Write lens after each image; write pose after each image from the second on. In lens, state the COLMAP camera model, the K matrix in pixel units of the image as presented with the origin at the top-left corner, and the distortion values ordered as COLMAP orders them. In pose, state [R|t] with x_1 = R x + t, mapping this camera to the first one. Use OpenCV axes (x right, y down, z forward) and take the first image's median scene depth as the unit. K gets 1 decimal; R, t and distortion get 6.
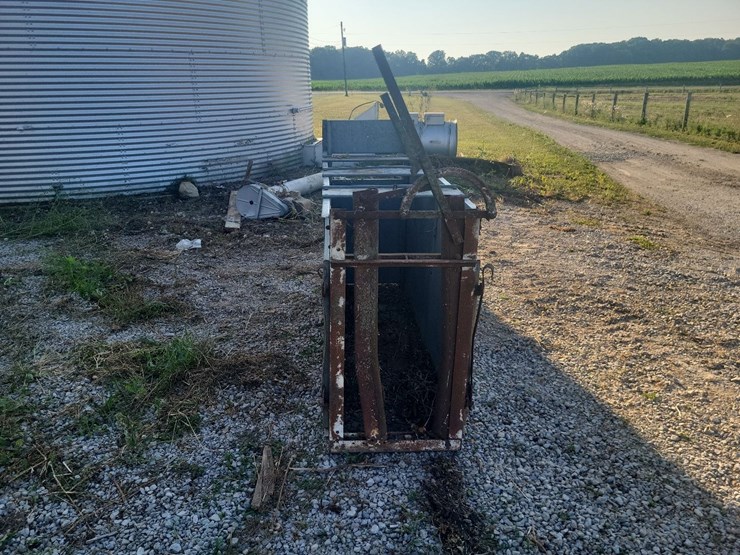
lens RADIAL K [[575.8, 0, 358.8], [0, 575.8, 271.5], [0, 0, 1]] dist [0.042040, -0.009631]
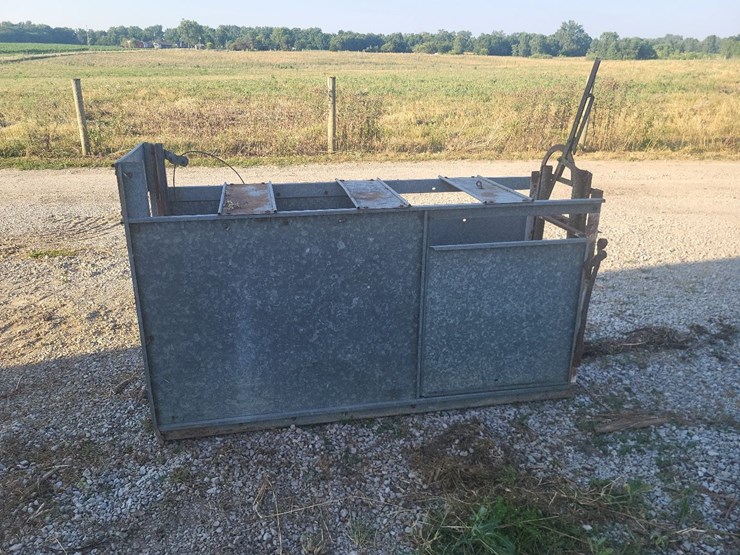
lens RADIAL K [[567.5, 0, 361.8], [0, 567.5, 276.4], [0, 0, 1]] dist [0.049531, -0.033014]
pose [[-0.145249, -0.346889, 0.926591, -0.573966], [0.311119, 0.873002, 0.375596, -0.278504], [-0.939206, 0.342835, -0.018879, 0.775692]]
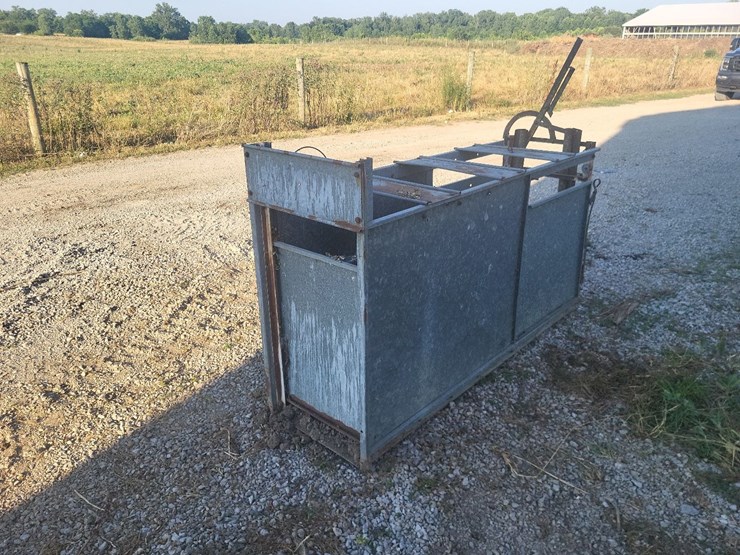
lens RADIAL K [[561.4, 0, 378.5], [0, 561.4, 279.0], [0, 0, 1]] dist [0.048757, -0.030218]
pose [[-0.717086, -0.261836, 0.645933, -0.356315], [0.227139, 0.788370, 0.571735, -0.411462], [-0.658935, 0.556700, -0.505856, 1.180968]]
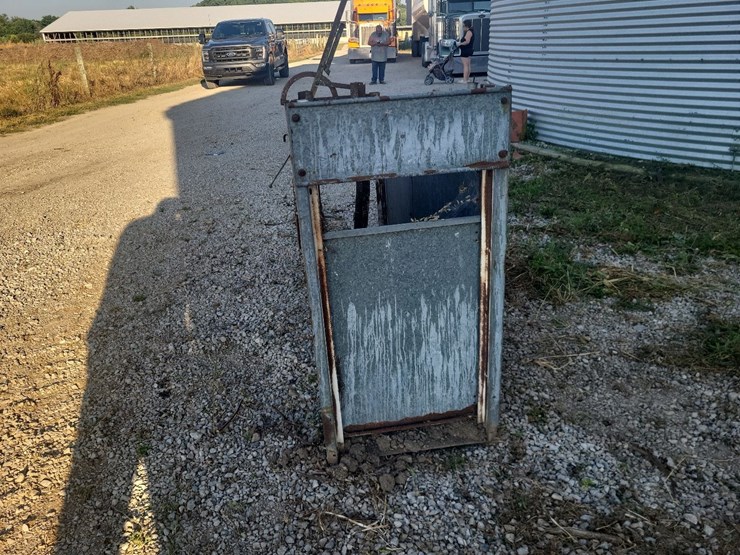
lens RADIAL K [[560.3, 0, 365.6], [0, 560.3, 268.0], [0, 0, 1]] dist [0.046180, -0.034158]
pose [[-0.993051, 0.093014, -0.072103, 0.075100], [0.022772, 0.752946, 0.657688, -0.398314], [0.115464, 0.651475, -0.749832, 1.273618]]
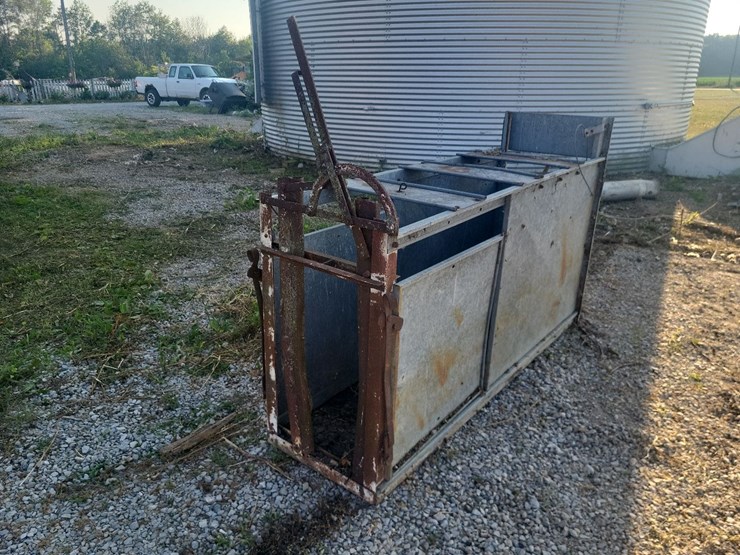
lens RADIAL K [[569.7, 0, 368.3], [0, 569.7, 271.5], [0, 0, 1]] dist [0.047620, -0.036524]
pose [[0.753150, 0.235847, -0.614118, 0.346970], [-0.227056, 0.969353, 0.093812, -0.054772], [0.617422, 0.068785, 0.783619, 0.187194]]
